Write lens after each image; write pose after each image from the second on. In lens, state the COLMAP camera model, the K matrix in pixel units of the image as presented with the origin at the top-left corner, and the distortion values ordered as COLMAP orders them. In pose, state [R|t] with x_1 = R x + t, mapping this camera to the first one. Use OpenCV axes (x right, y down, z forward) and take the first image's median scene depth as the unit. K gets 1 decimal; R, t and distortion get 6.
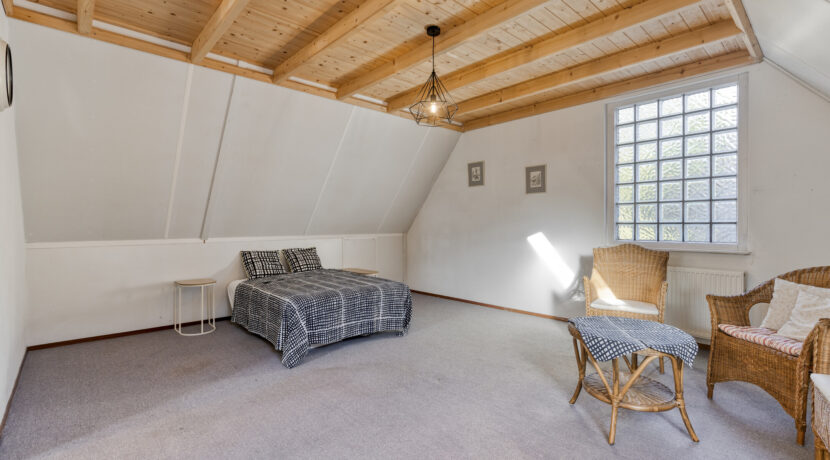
lens RADIAL K [[374.9, 0, 415.3], [0, 374.9, 220.3], [0, 0, 1]] dist [-0.000804, 0.000556]
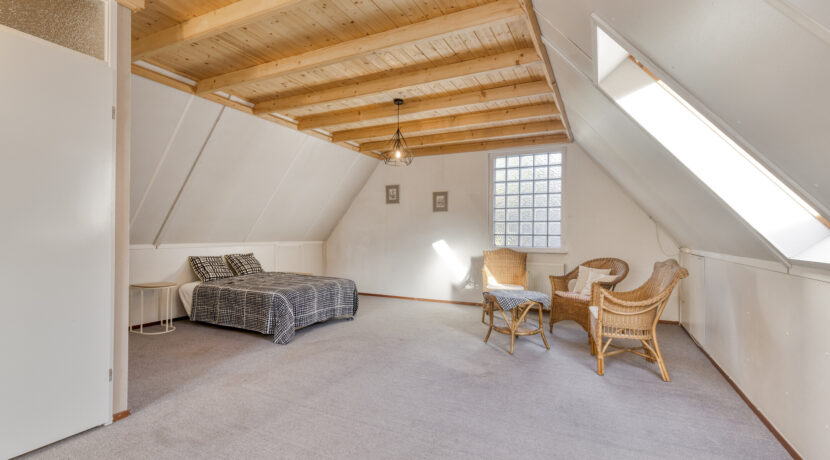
lens RADIAL K [[374.9, 0, 415.3], [0, 374.9, 220.3], [0, 0, 1]] dist [-0.000804, 0.000556]
pose [[0.932826, 0.025208, 0.359444, -0.321354], [-0.016197, 0.999475, -0.028058, -0.001873], [-0.359963, 0.020352, 0.932745, -0.302279]]
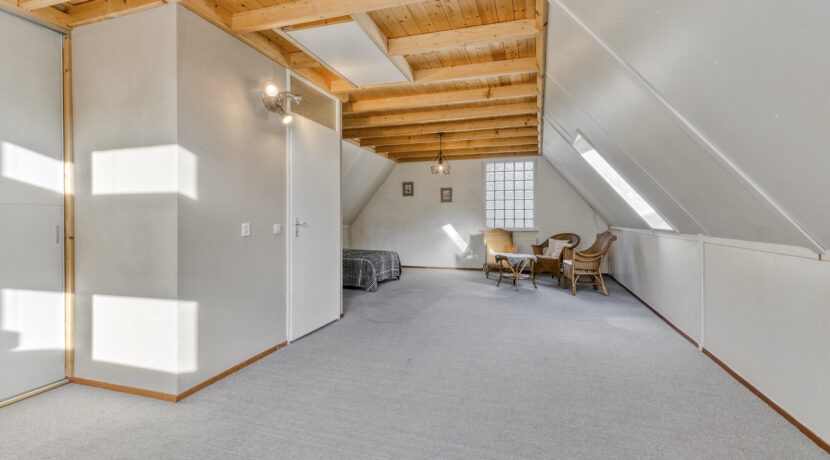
lens RADIAL K [[382.7, 0, 412.0], [0, 382.7, 205.1], [0, 0, 1]] dist [0.000140, 0.000114]
pose [[0.871439, 0.019525, 0.490115, -0.959855], [-0.007162, 0.999607, -0.027087, -0.008885], [-0.490452, 0.020095, 0.871237, -0.716895]]
